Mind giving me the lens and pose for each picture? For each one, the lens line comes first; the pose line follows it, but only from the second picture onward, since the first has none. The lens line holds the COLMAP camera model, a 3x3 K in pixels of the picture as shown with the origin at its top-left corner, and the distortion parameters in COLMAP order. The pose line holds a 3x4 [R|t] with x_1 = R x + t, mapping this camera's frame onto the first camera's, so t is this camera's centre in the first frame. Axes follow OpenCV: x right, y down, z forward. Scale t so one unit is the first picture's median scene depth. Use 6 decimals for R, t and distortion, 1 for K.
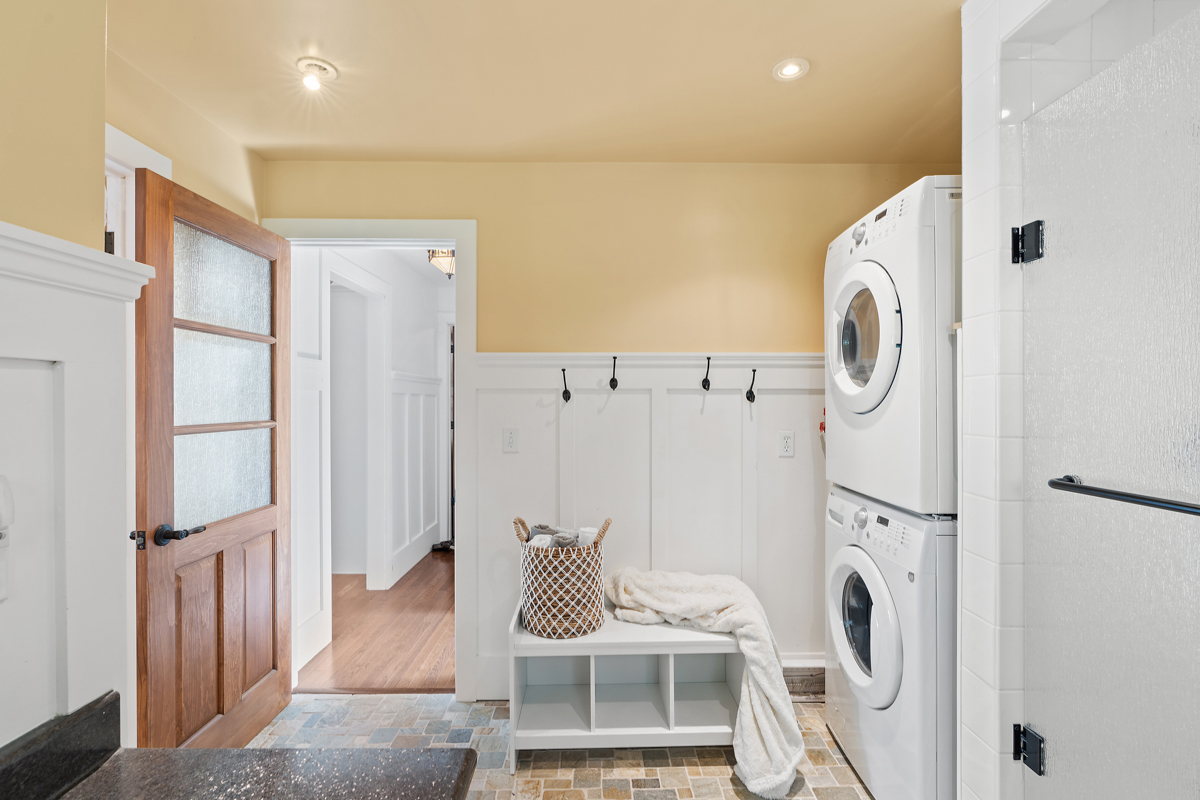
lens RADIAL K [[544.3, 0, 600.0], [0, 544.3, 400.0], [0, 0, 1]] dist [0.000276, 0.000175]
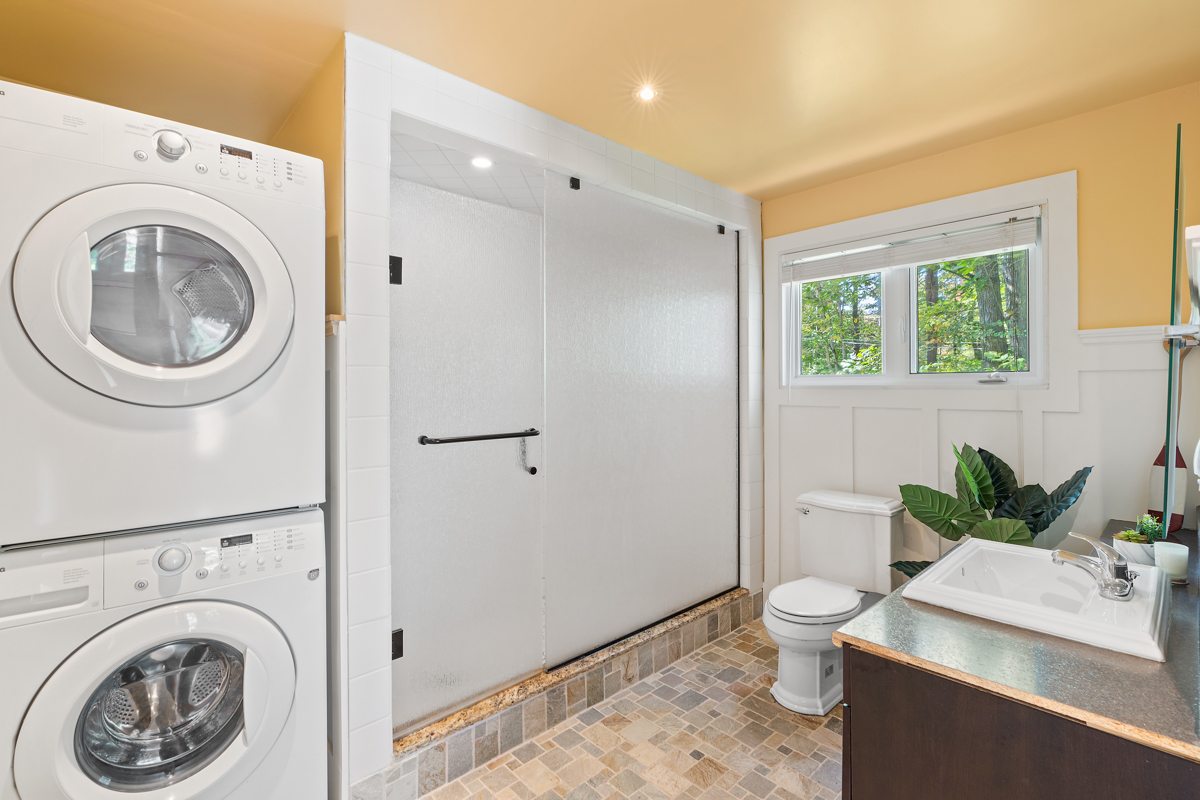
lens RADIAL K [[544.3, 0, 600.0], [0, 544.3, 400.0], [0, 0, 1]] dist [0.000276, 0.000175]
pose [[-0.667862, -0.010573, 0.744210, -0.411094], [0.005074, 0.999811, 0.018758, 0.011294], [-0.744268, 0.016304, -0.667682, 1.166896]]
